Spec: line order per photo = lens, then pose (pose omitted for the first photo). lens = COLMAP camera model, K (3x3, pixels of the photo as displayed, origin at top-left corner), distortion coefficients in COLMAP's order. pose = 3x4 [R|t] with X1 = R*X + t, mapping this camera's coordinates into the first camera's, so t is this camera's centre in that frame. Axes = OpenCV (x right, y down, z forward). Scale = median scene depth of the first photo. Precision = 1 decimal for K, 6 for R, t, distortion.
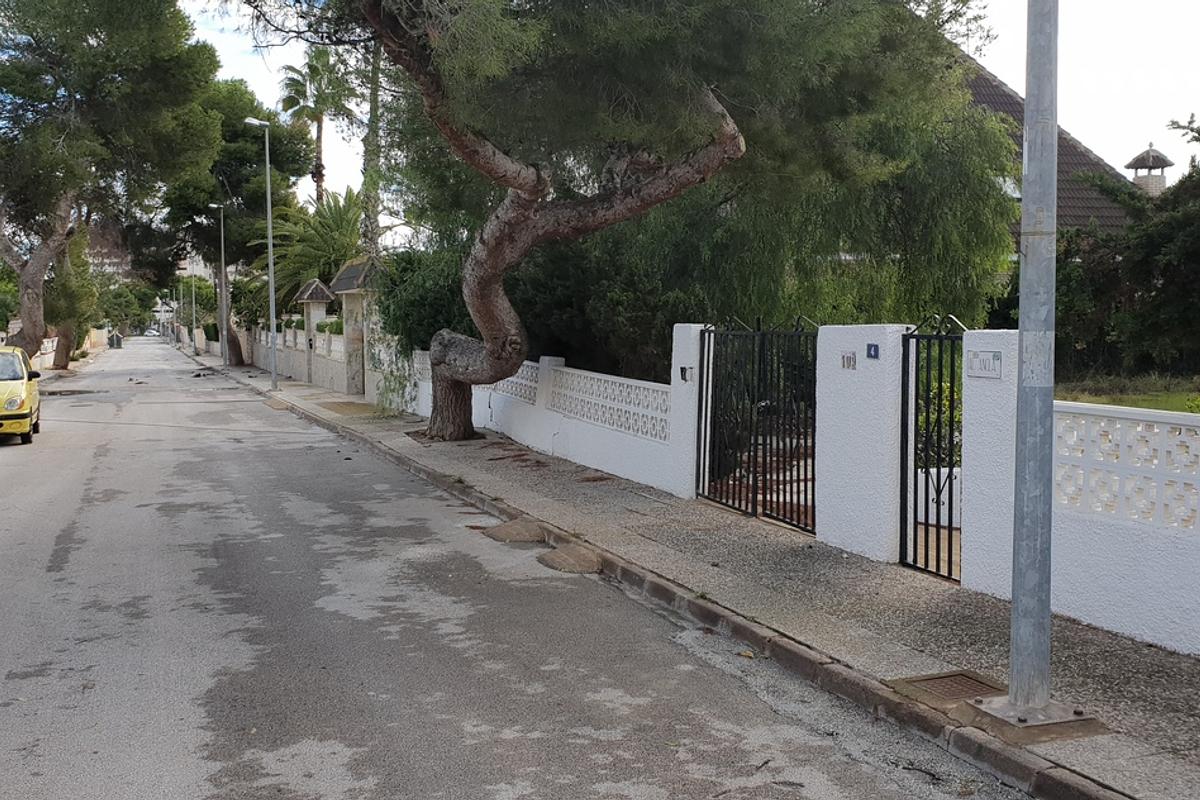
lens RADIAL K [[1305.6, 0, 600.0], [0, 1305.6, 400.0], [0, 0, 1]] dist [0.145419, -0.330755]
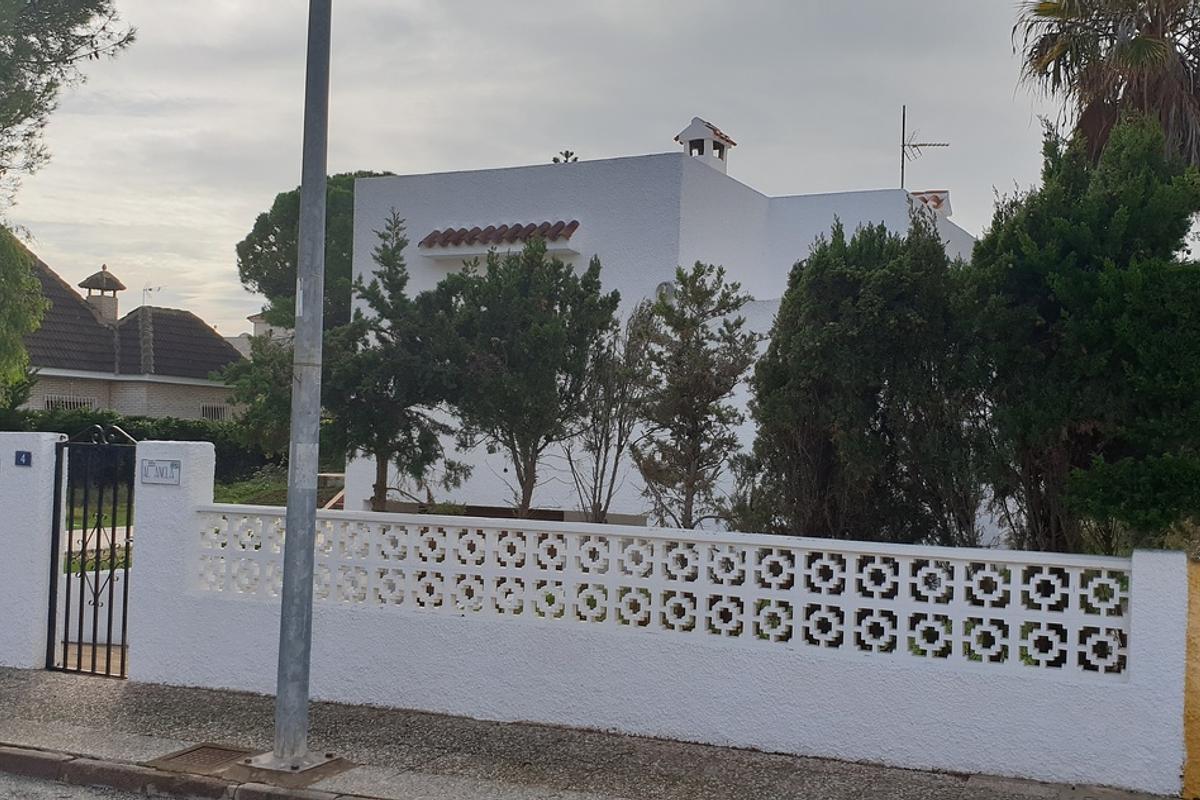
lens RADIAL K [[1355.5, 0, 600.0], [0, 1355.5, 400.0], [0, 0, 1]] dist [0.011058, 0.024334]
pose [[0.686425, 0.044720, 0.725824, -0.332496], [0.016814, 0.996864, -0.077321, 0.008089], [-0.727006, 0.065280, 0.683521, -0.051948]]
